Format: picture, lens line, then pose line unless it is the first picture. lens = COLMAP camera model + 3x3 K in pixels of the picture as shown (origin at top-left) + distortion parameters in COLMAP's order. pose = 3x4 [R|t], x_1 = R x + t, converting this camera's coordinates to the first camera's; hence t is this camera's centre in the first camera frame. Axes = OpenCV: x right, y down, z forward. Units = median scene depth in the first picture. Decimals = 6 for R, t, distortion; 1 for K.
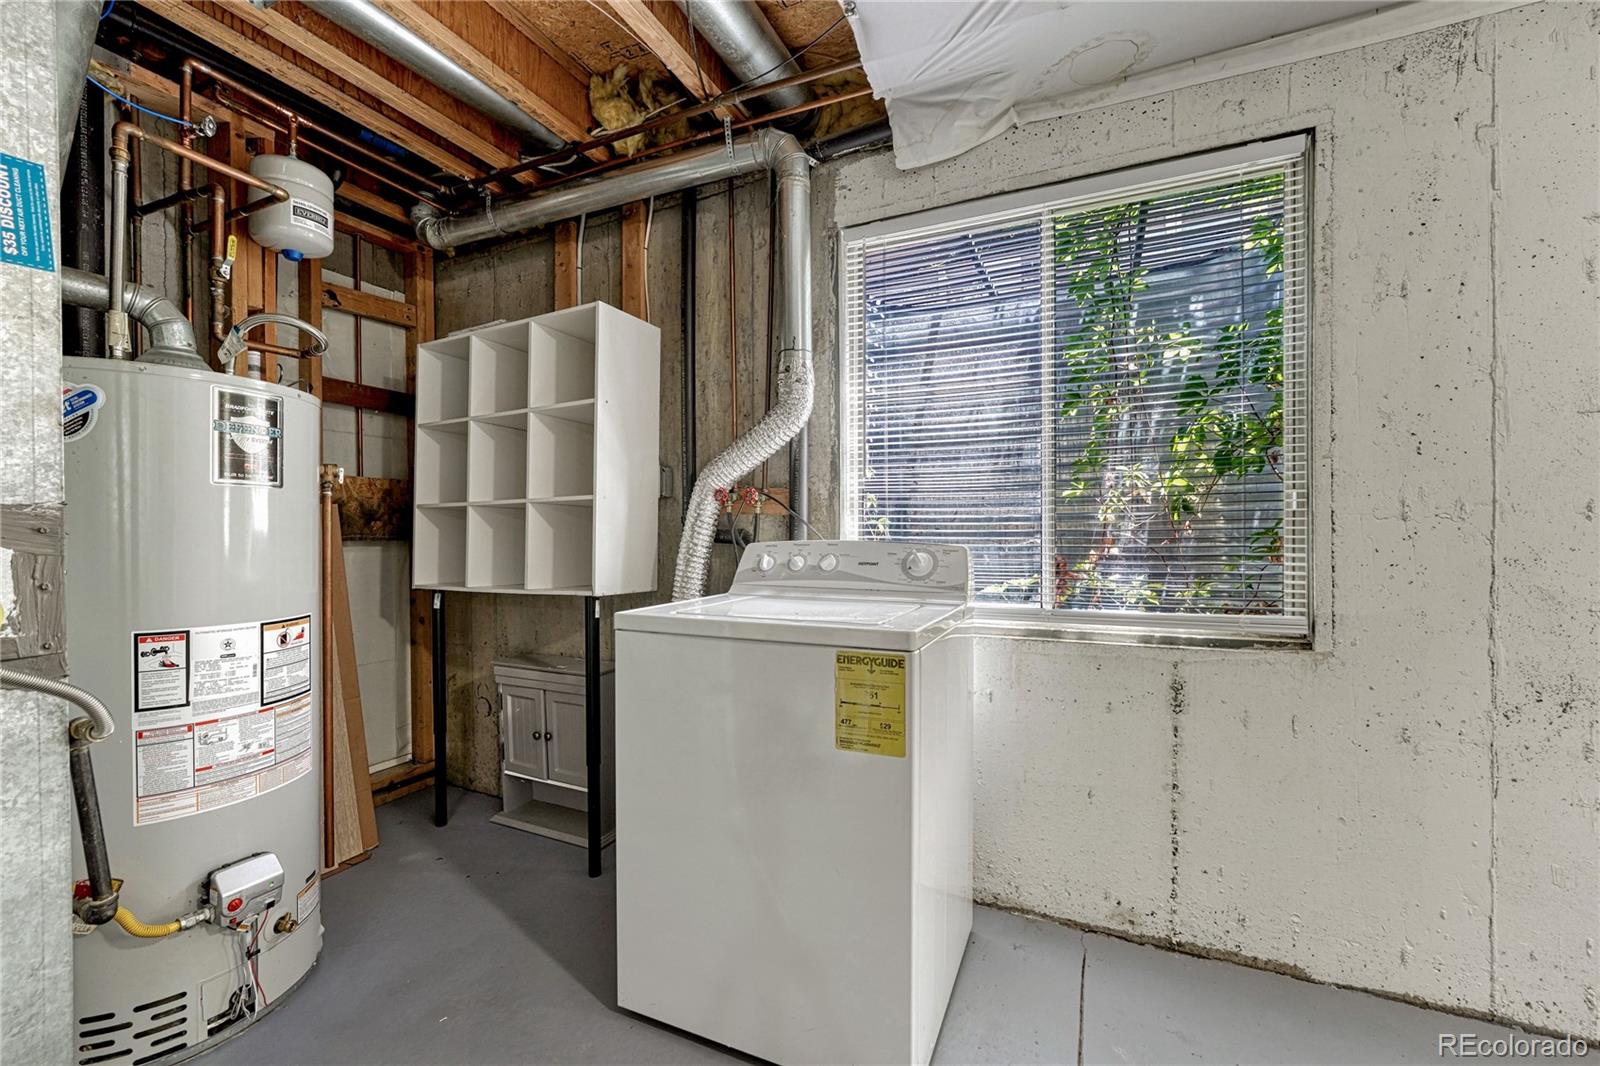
lens RADIAL K [[628.8, 0, 805.7], [0, 628.8, 547.2], [0, 0, 1]] dist [-0.000553, -0.000052]
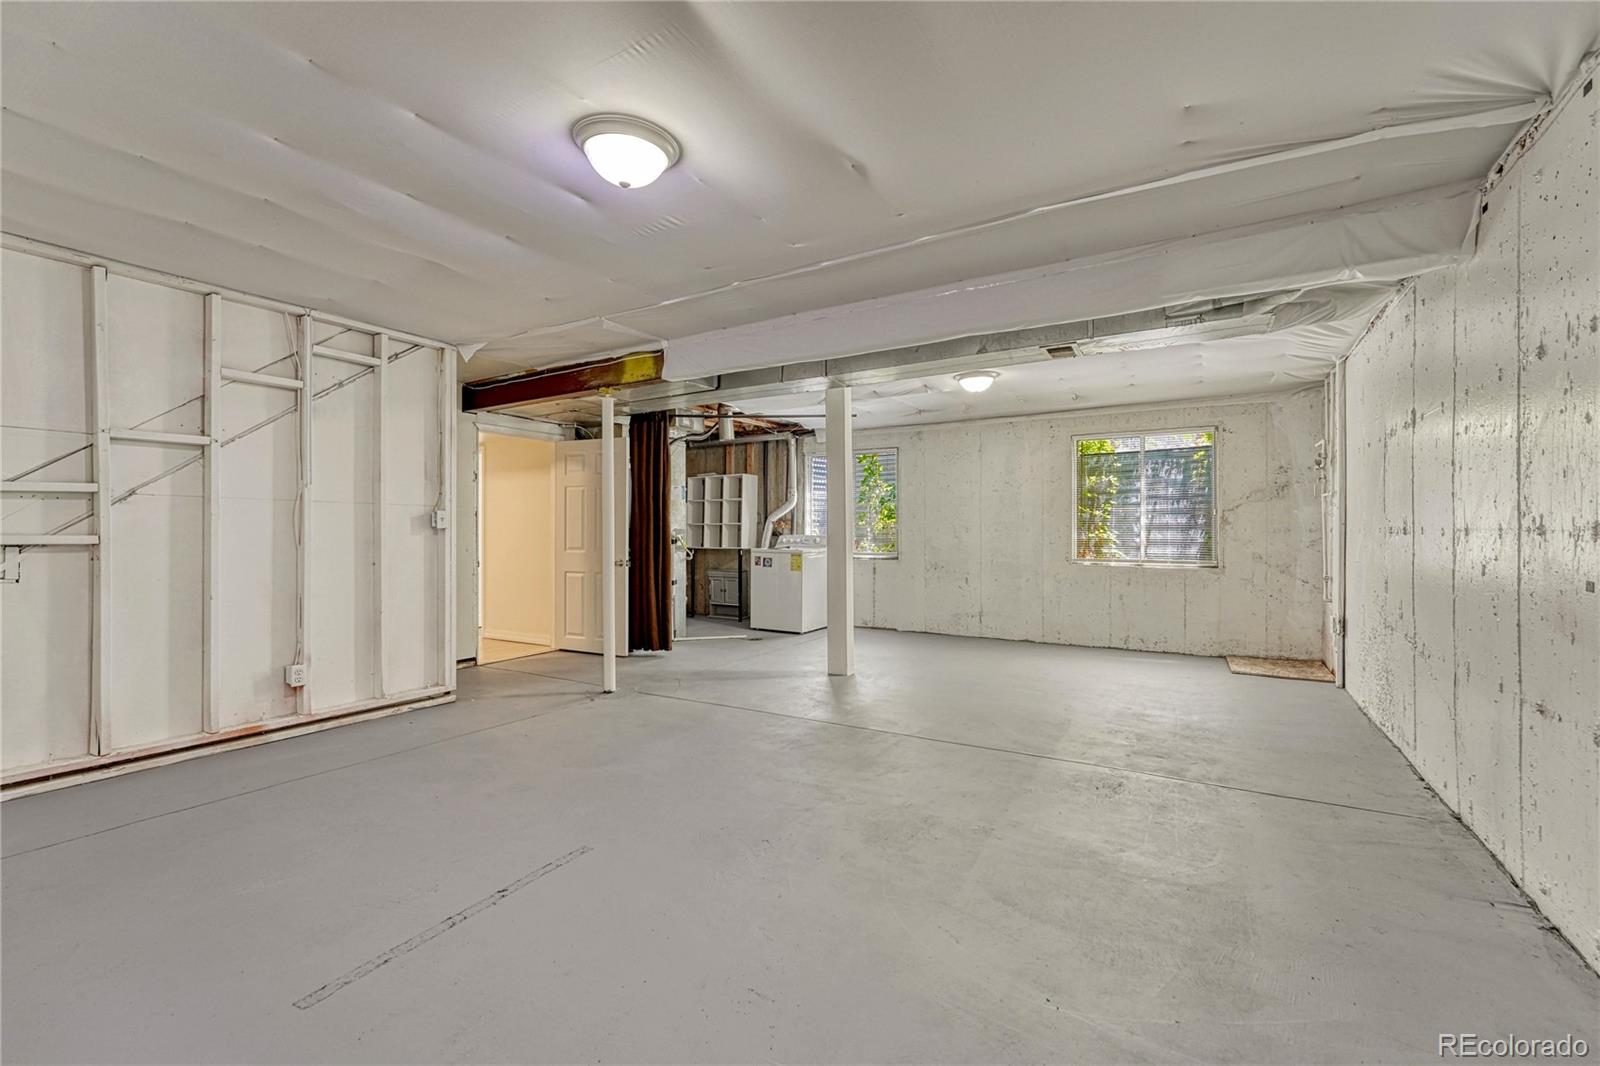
lens RADIAL K [[671.4, 0, 811.2], [0, 671.4, 530.4], [0, 0, 1]] dist [-0.003696, -0.000028]
pose [[0.994379, 0.005535, -0.105738, 0.539290], [-0.007329, 0.999836, -0.016583, 0.029886], [0.105629, 0.017264, 0.994256, -3.121936]]
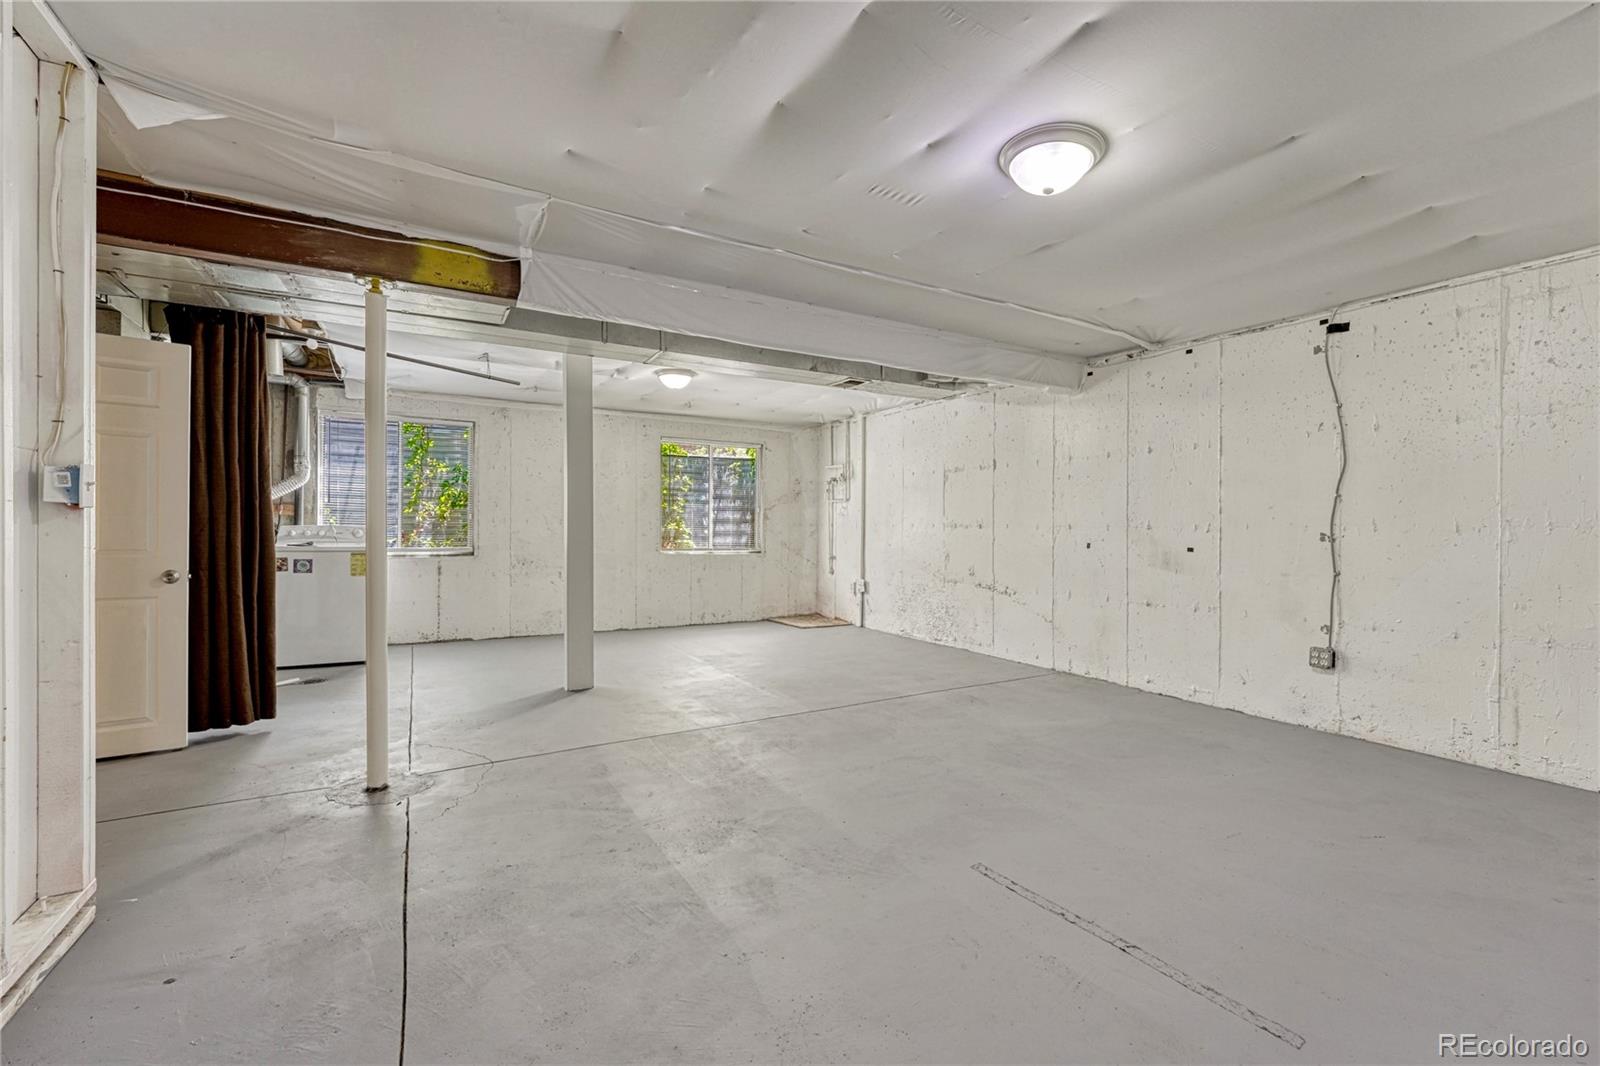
lens RADIAL K [[666.2, 0, 790.4], [0, 666.2, 524.9], [0, 0, 1]] dist [-0.003177, -0.000273]
pose [[0.582579, 0.012643, 0.812676, -1.098781], [0.000355, 0.999875, -0.015810, 0.032537], [-0.812774, 0.009499, 0.582501, -2.345935]]
